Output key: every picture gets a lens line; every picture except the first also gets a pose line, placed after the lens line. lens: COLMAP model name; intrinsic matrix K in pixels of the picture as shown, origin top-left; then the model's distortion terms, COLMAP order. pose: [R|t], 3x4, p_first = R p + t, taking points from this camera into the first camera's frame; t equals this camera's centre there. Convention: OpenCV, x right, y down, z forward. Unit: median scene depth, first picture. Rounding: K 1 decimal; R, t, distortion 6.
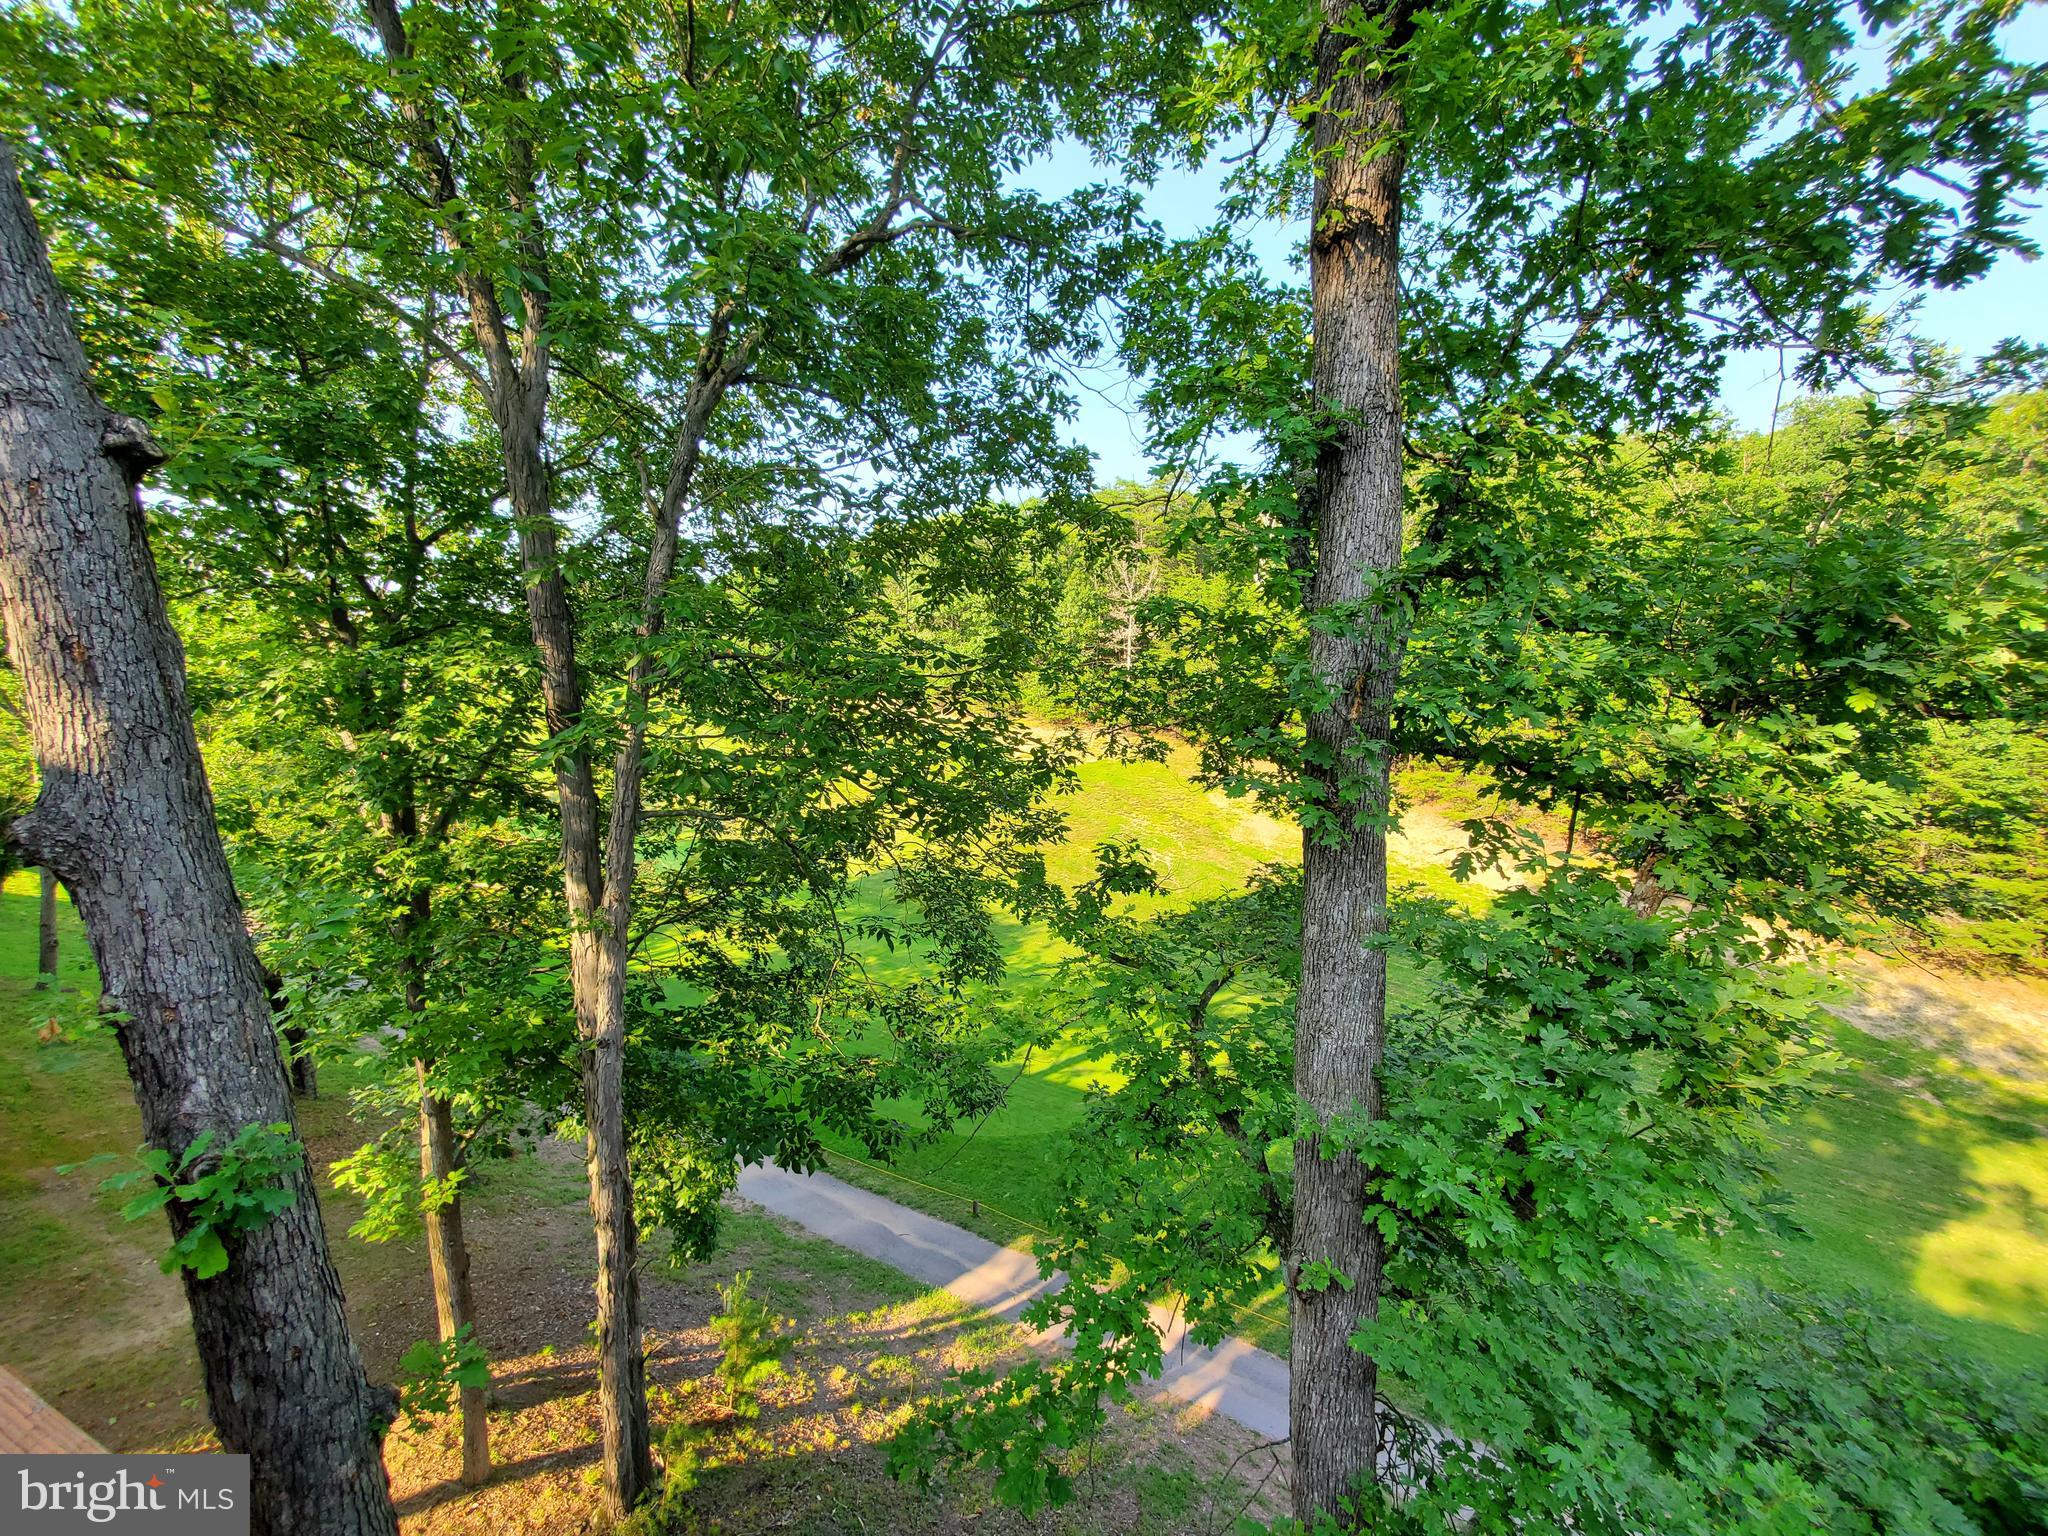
lens RADIAL K [[812.0, 0, 1031.4], [0, 812.0, 776.4], [0, 0, 1]] dist [0.000323, -0.000433]
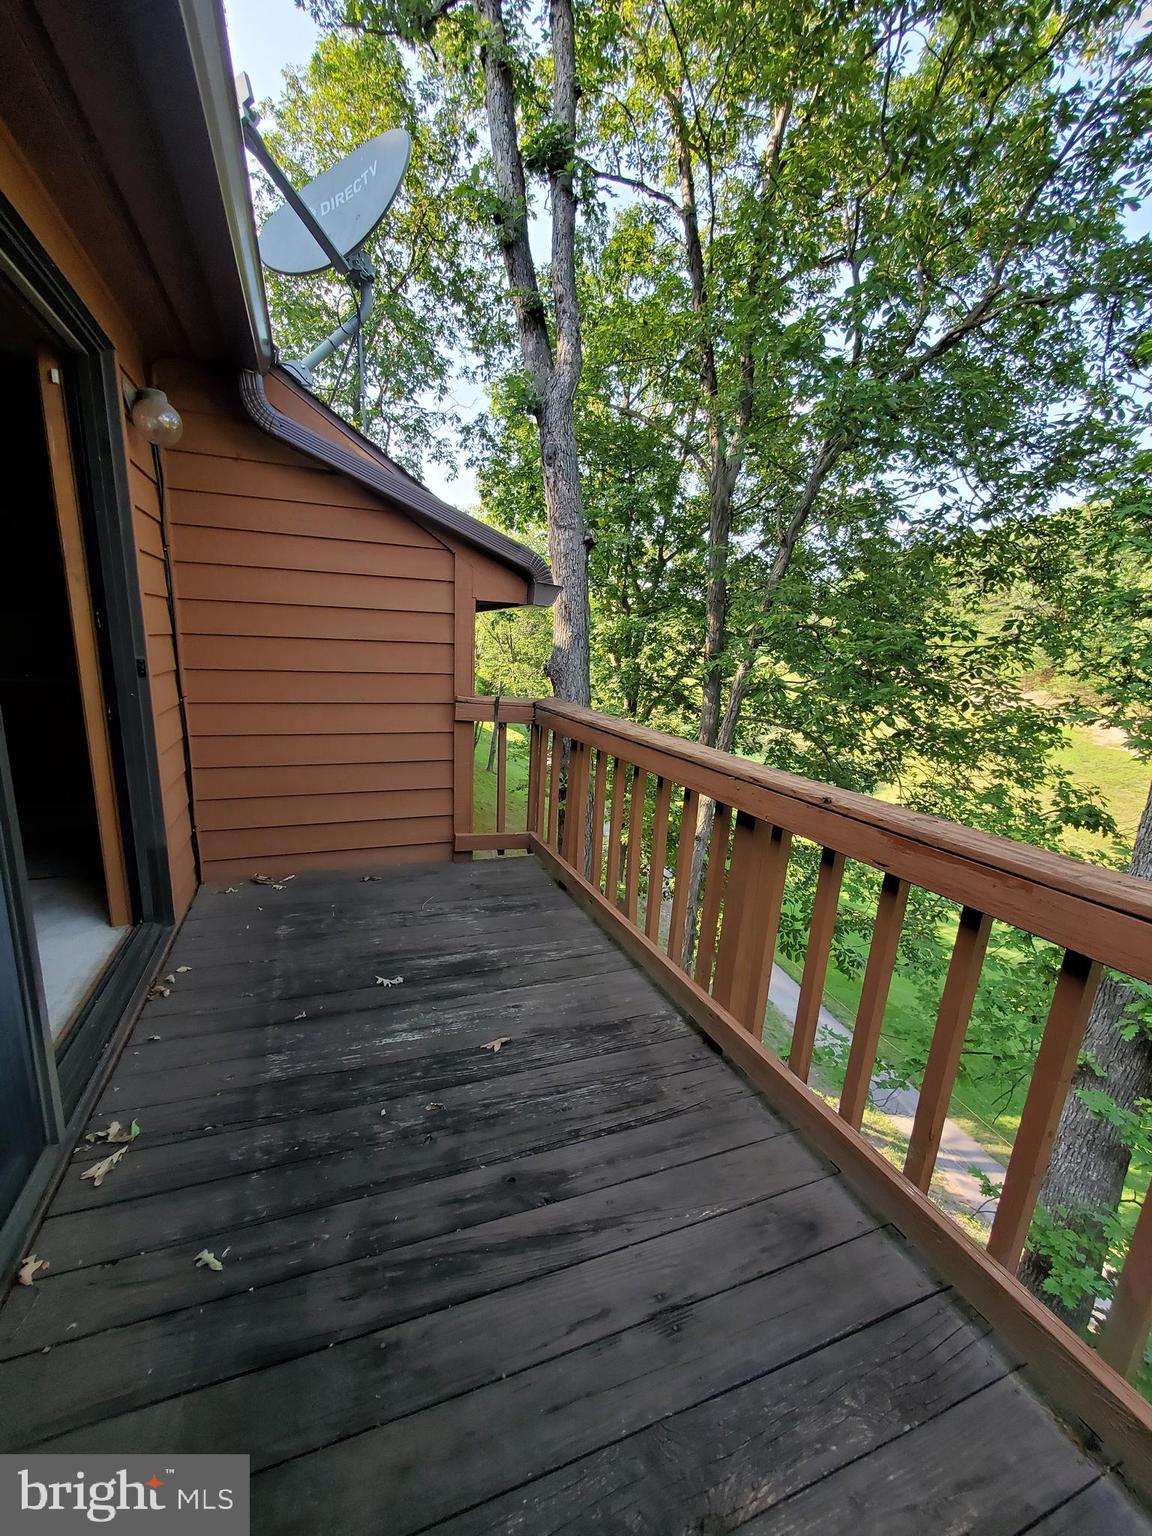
lens RADIAL K [[611.9, 0, 548.5], [0, 611.9, 790.9], [0, 0, 1]] dist [0.002014, -0.000022]
pose [[0.694933, 0.216885, -0.685587, 0.189948], [-0.146666, 0.976138, 0.160135, 0.056526], [0.703958, -0.010730, 0.710160, -0.255574]]
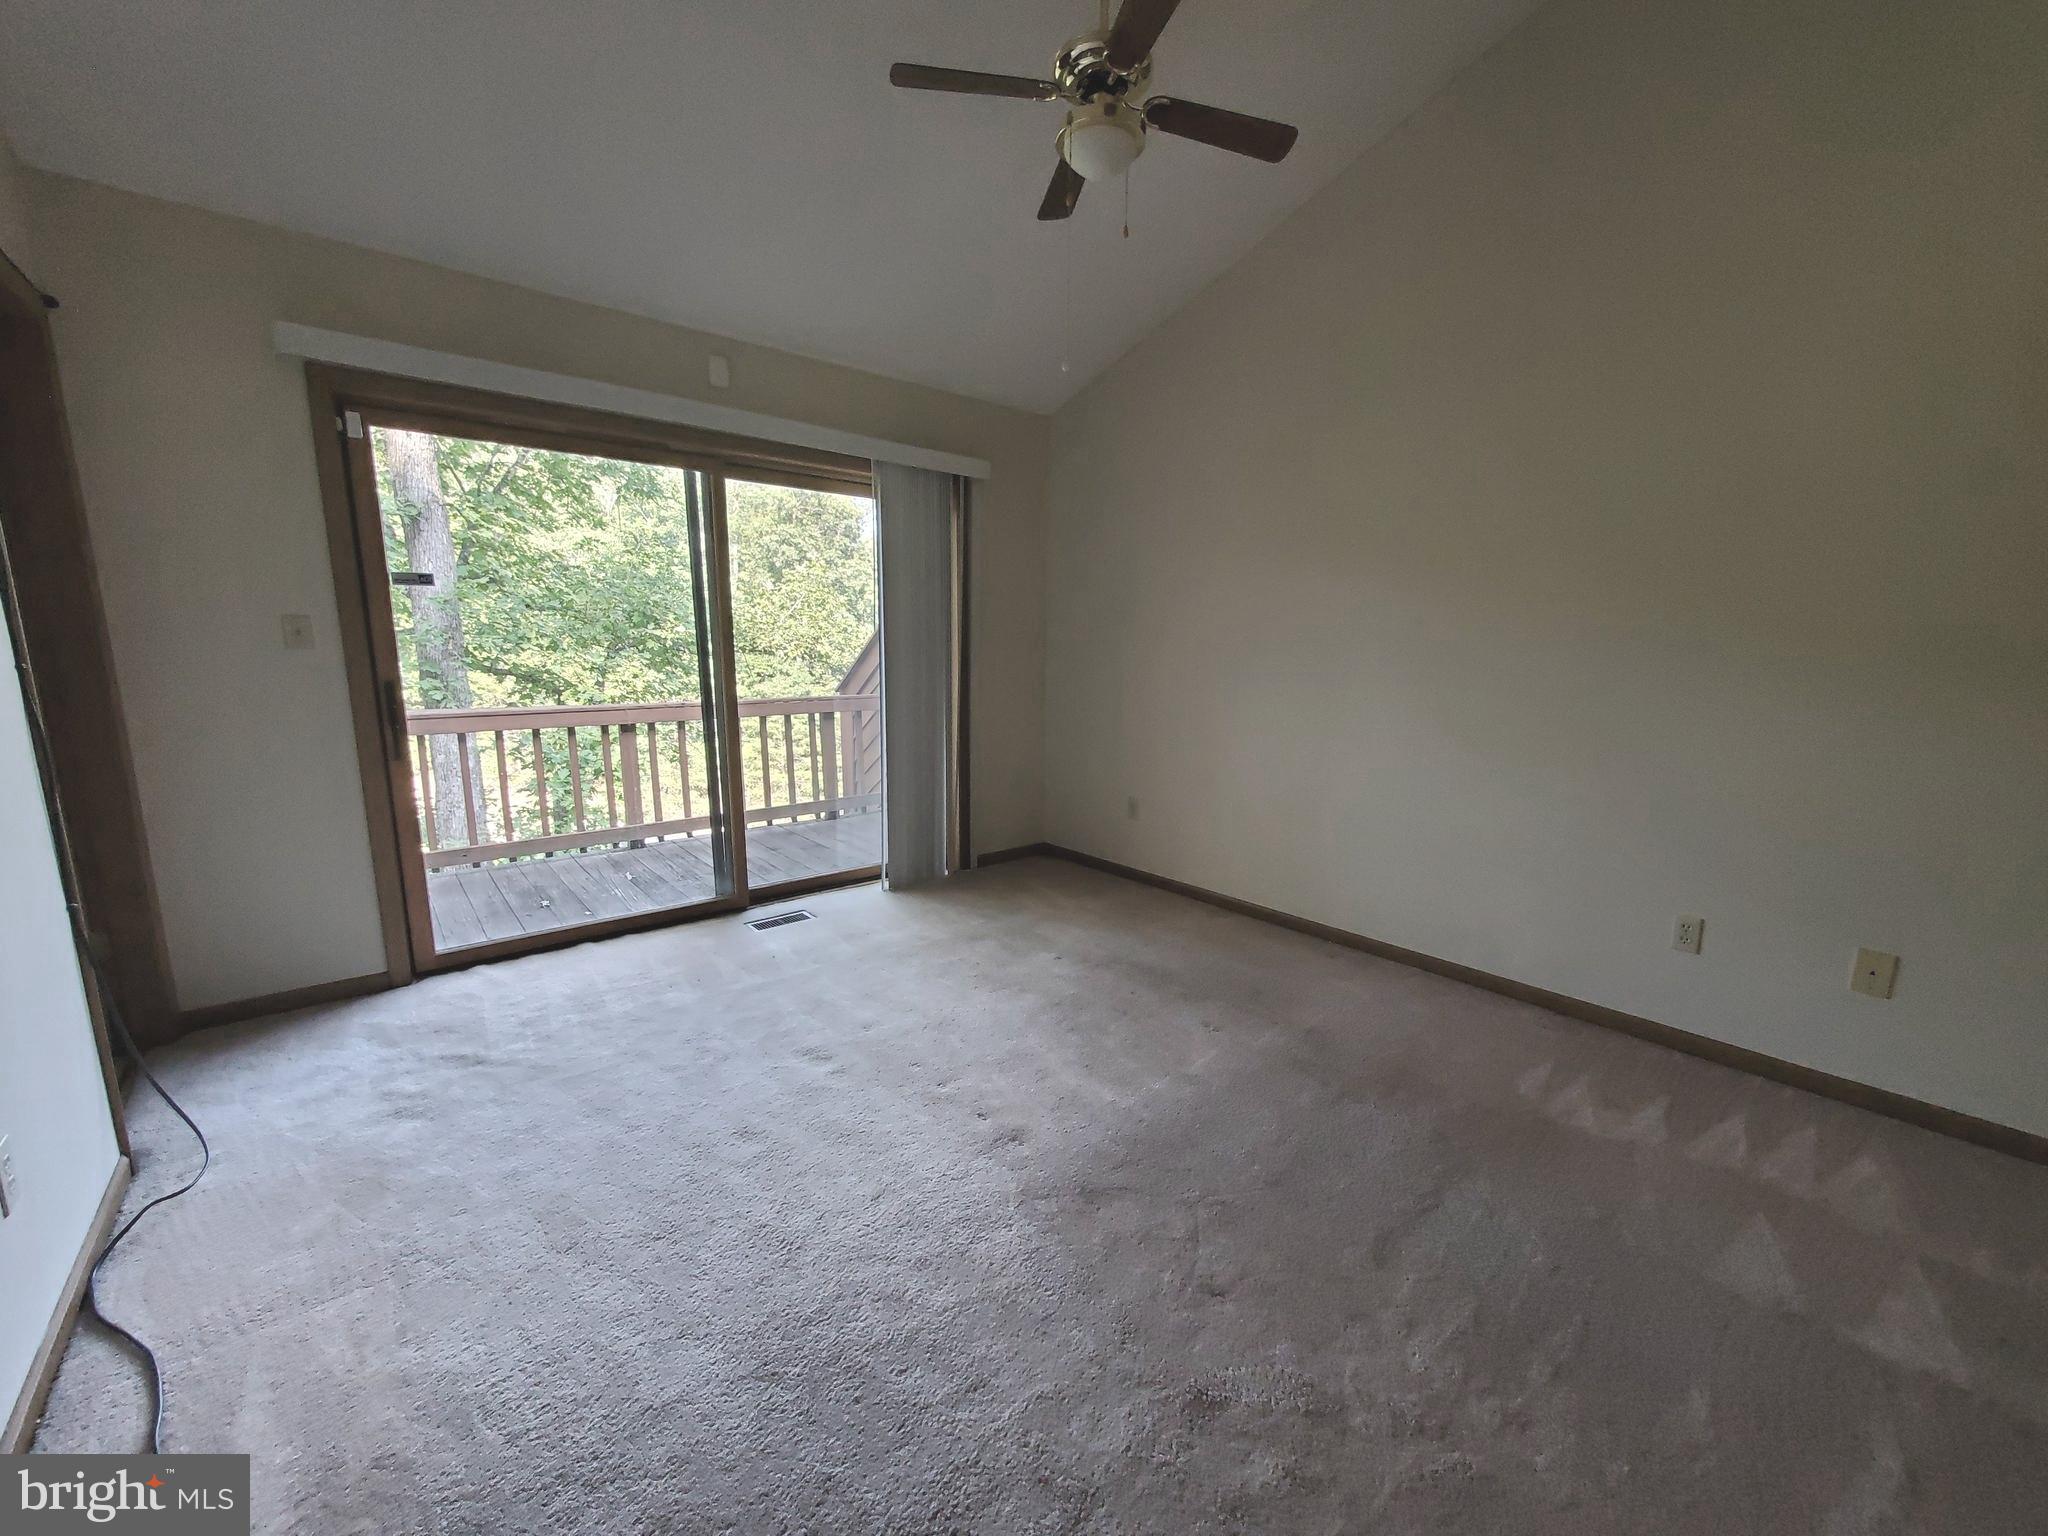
lens RADIAL K [[815.9, 0, 1029.6], [0, 815.9, 790.2], [0, 0, 1]] dist [0.002014, -0.000022]
pose [[0.439948, -0.143044, 0.886558, -0.470933], [0.098641, 0.988956, 0.110615, 0.110049], [-0.892589, 0.038786, 0.449199, -0.694073]]
